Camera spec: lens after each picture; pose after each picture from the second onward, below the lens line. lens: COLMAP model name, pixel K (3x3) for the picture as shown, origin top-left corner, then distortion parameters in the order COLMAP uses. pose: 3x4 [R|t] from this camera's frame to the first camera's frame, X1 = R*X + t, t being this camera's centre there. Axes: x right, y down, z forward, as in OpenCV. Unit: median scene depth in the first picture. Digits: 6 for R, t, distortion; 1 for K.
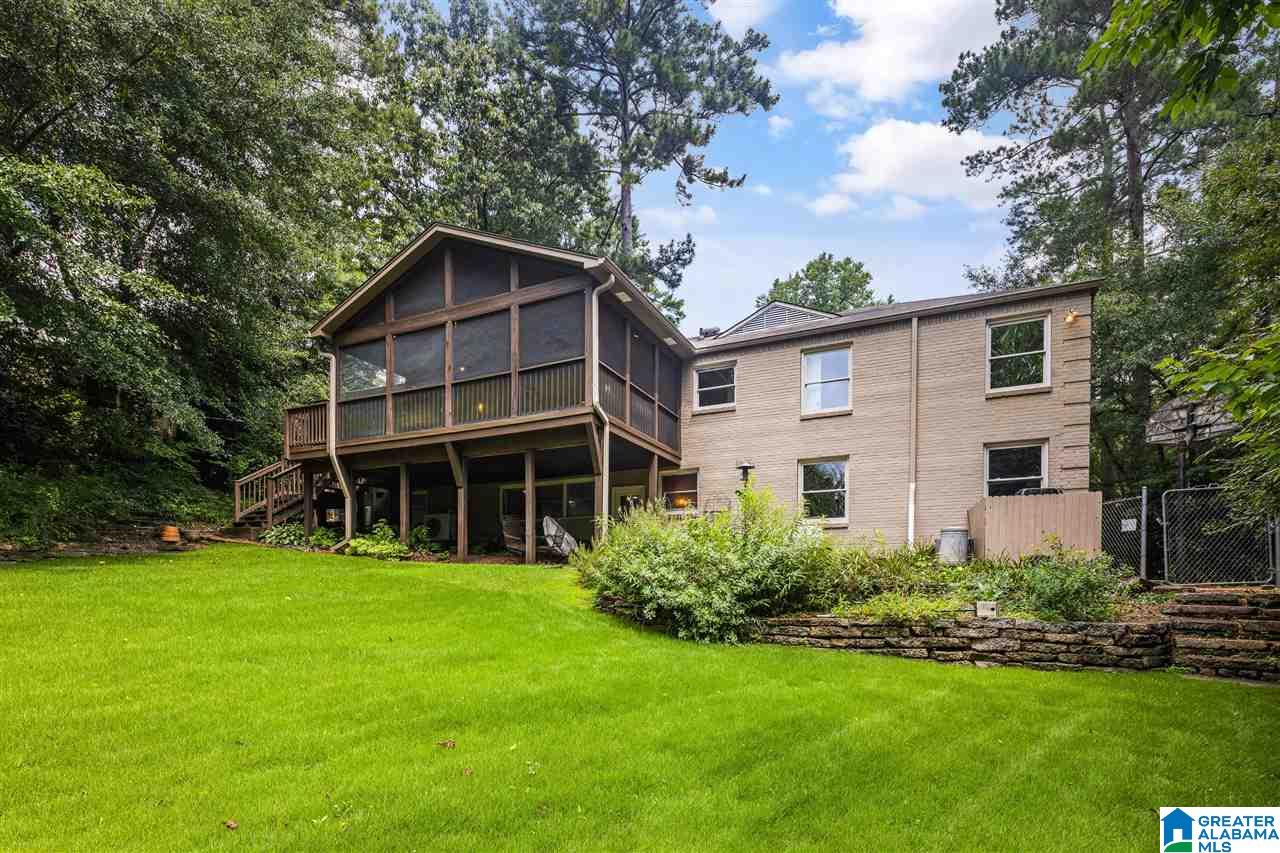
lens RADIAL K [[647.0, 0, 639.8], [0, 647.0, 486.8], [0, 0, 1]] dist [0.000108, -0.000137]
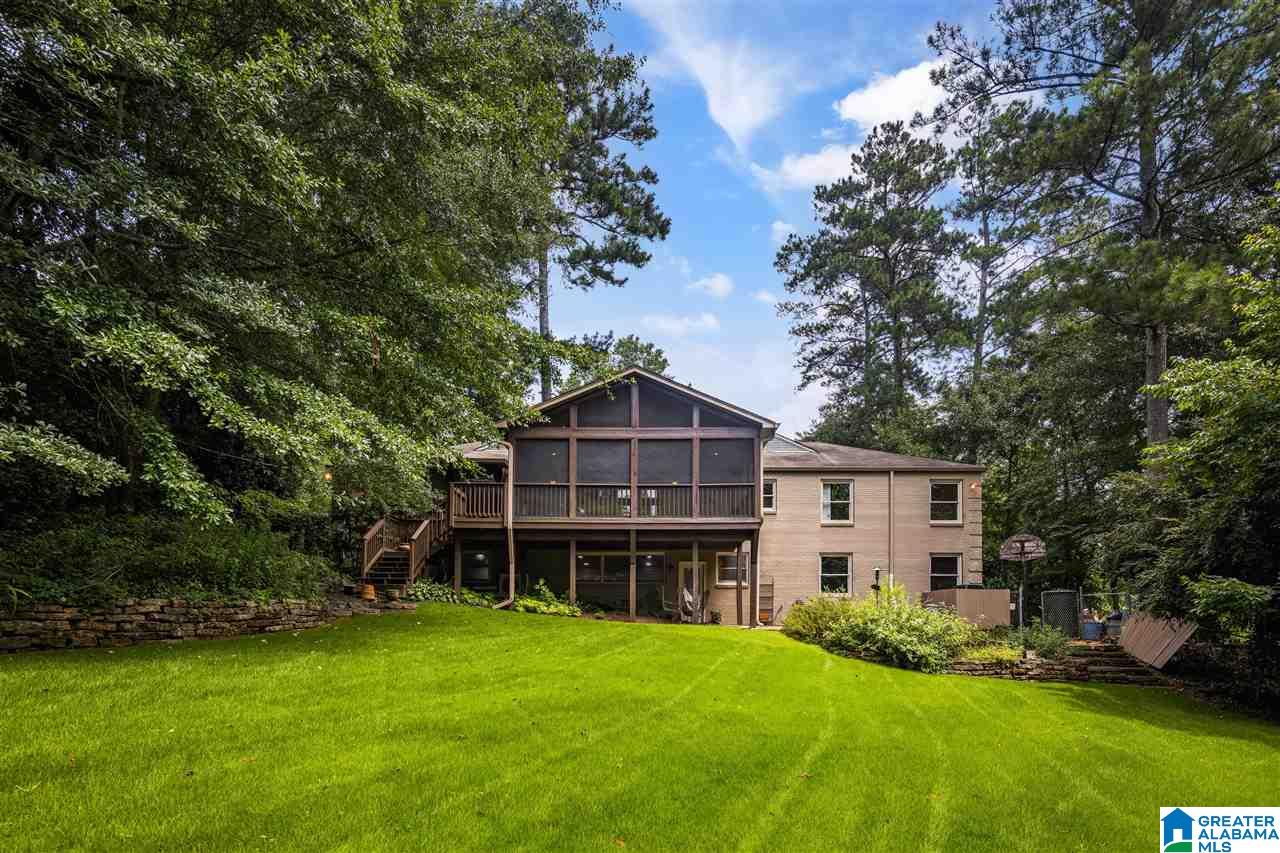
lens RADIAL K [[647.0, 0, 639.8], [0, 647.0, 486.8], [0, 0, 1]] dist [0.000108, -0.000137]
pose [[0.902661, 0.092682, 0.420254, -0.884547], [-0.069758, 0.995131, -0.069631, -0.068025], [-0.424661, 0.033538, 0.904731, -0.218510]]
